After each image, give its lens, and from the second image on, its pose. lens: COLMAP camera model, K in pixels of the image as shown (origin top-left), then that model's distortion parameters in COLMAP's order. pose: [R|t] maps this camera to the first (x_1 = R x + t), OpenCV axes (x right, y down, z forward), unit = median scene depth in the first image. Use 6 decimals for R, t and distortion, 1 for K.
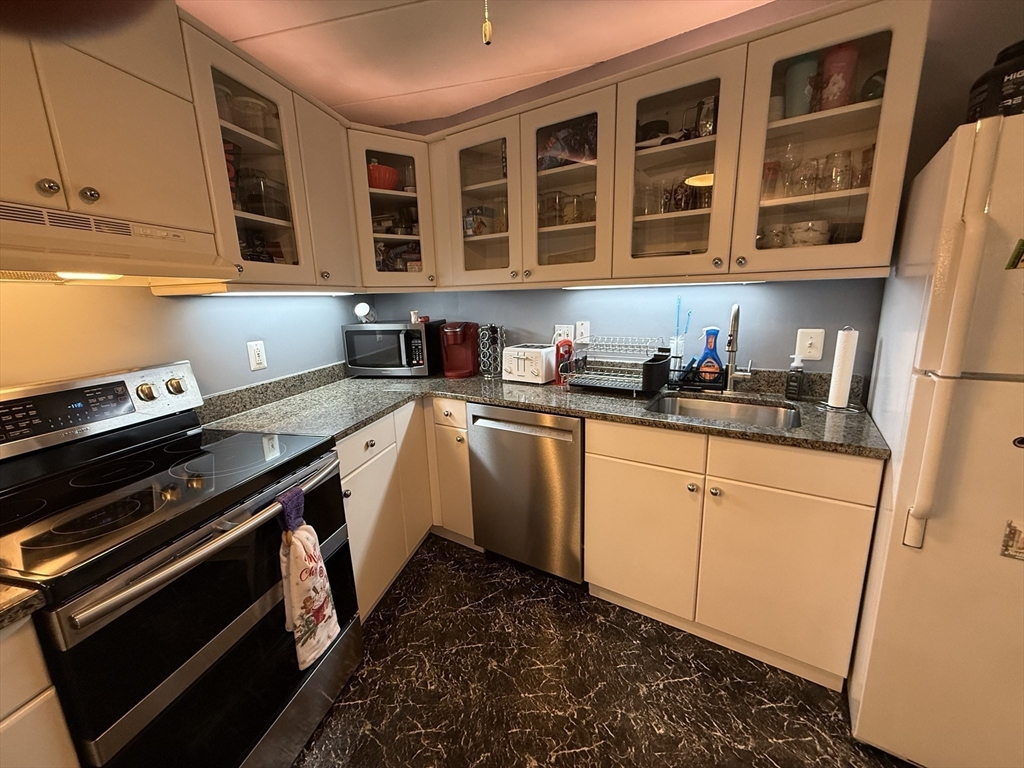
lens RADIAL K [[407.6, 0, 509.4], [0, 407.6, 383.9], [0, 0, 1]] dist [-0.000107, 0.000079]
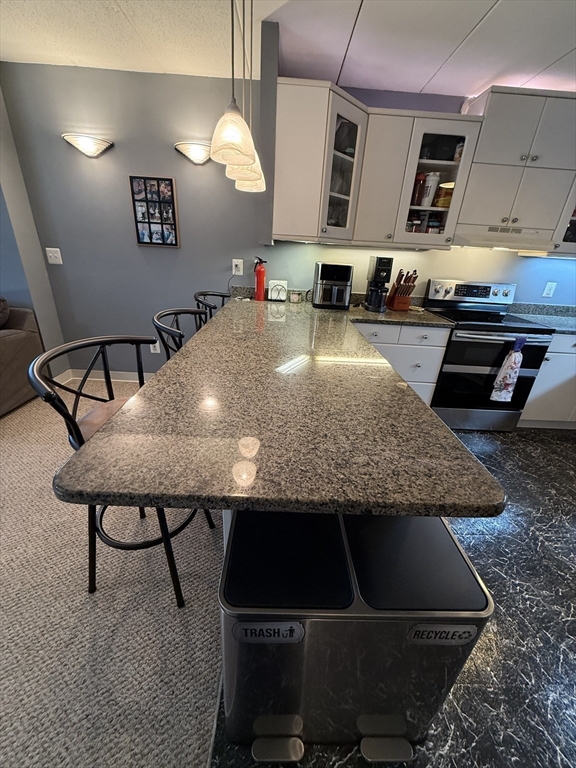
lens RADIAL K [[305.7, 0, 287.7], [0, 305.7, 381.7], [0, 0, 1]] dist [-0.000107, 0.000079]
pose [[0.232021, 0.433911, -0.870567, 0.604601], [-0.264115, 0.889470, 0.372942, 0.113485], [0.936167, 0.143399, 0.320979, -0.638887]]
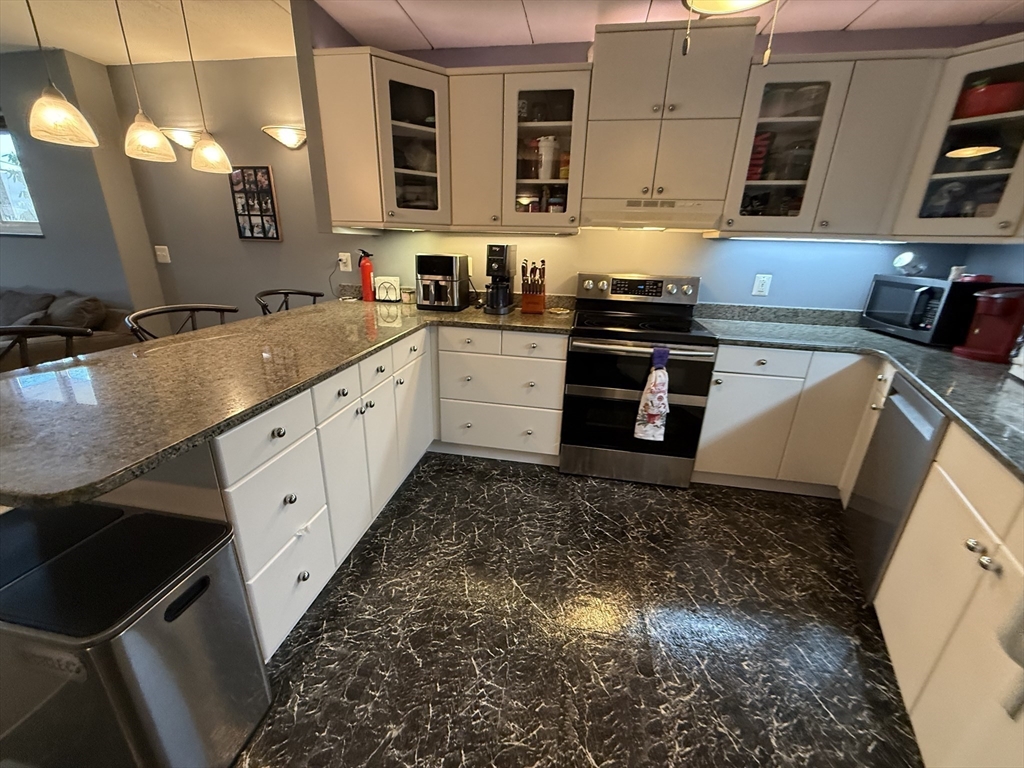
lens RADIAL K [[407.6, 0, 509.4], [0, 407.6, 383.9], [0, 0, 1]] dist [-0.000107, 0.000079]
pose [[0.047069, 0.362174, -0.930921, 0.768177], [-0.236277, 0.909544, 0.341911, -0.037790], [0.970545, 0.203862, 0.128385, 0.070688]]
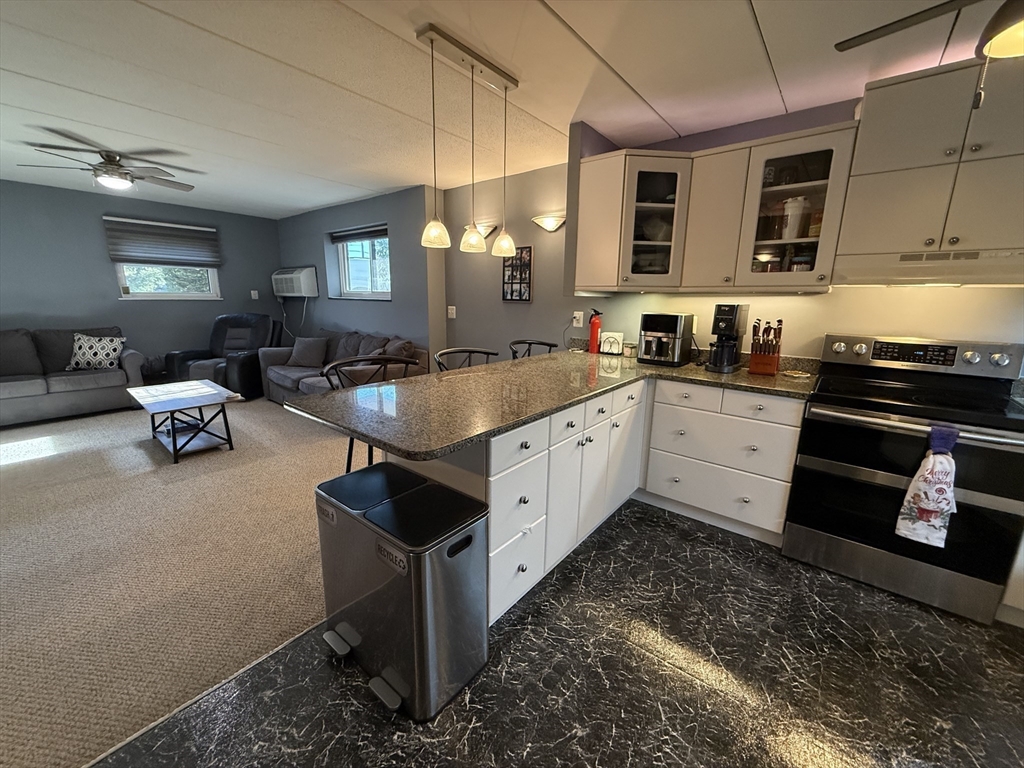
lens RADIAL K [[407.6, 0, 509.4], [0, 407.6, 383.9], [0, 0, 1]] dist [-0.000107, 0.000079]
pose [[-0.444159, 0.215997, -0.869522, 0.904661], [-0.185475, 0.927315, 0.325095, -0.047453], [0.876540, 0.305668, -0.371813, 0.060651]]
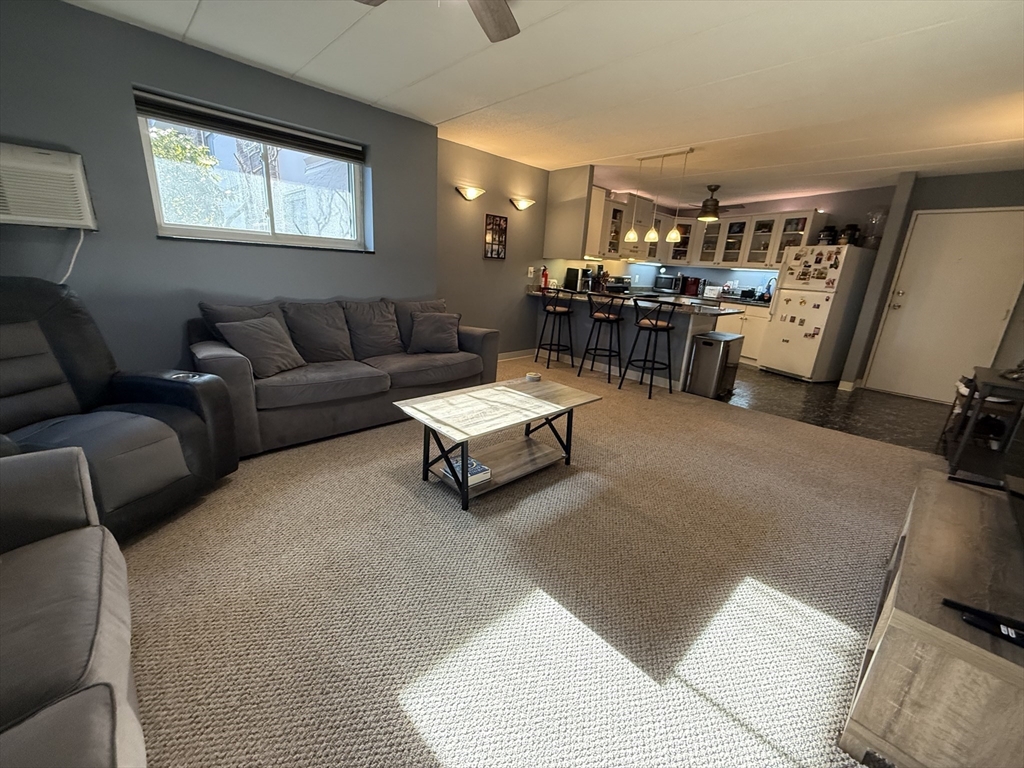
lens RADIAL K [[404.8, 0, 509.1], [0, 404.8, 383.1], [0, 0, 1]] dist [0.000684, 0.000082]
pose [[0.836192, 0.227859, -0.498861, 0.556293], [-0.193916, 0.973688, 0.119699, 0.711007], [0.513009, -0.003354, 0.858376, -3.136003]]
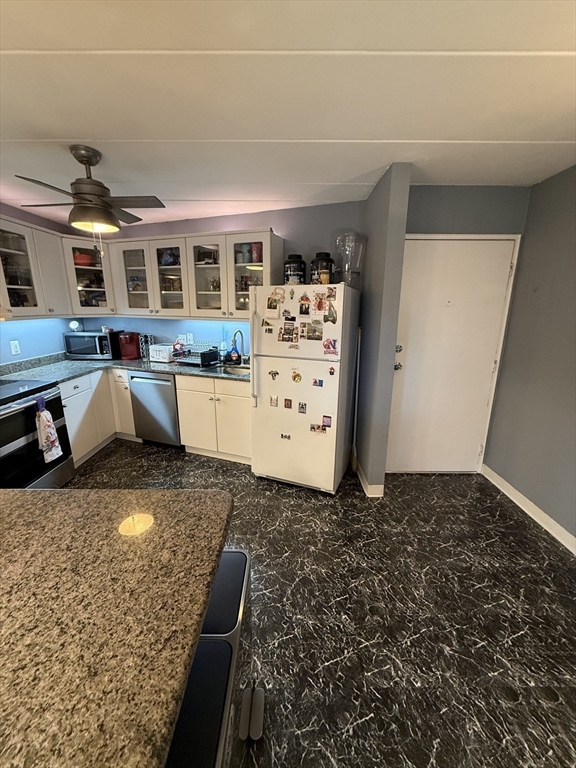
lens RADIAL K [[305.7, 0, 287.7], [0, 305.7, 381.7], [0, 0, 1]] dist [-0.000107, 0.000079]
pose [[0.974840, -0.015595, 0.222360, 0.400801], [0.008486, 0.999423, 0.032890, 0.064982], [-0.222745, -0.030176, 0.974410, -0.865734]]
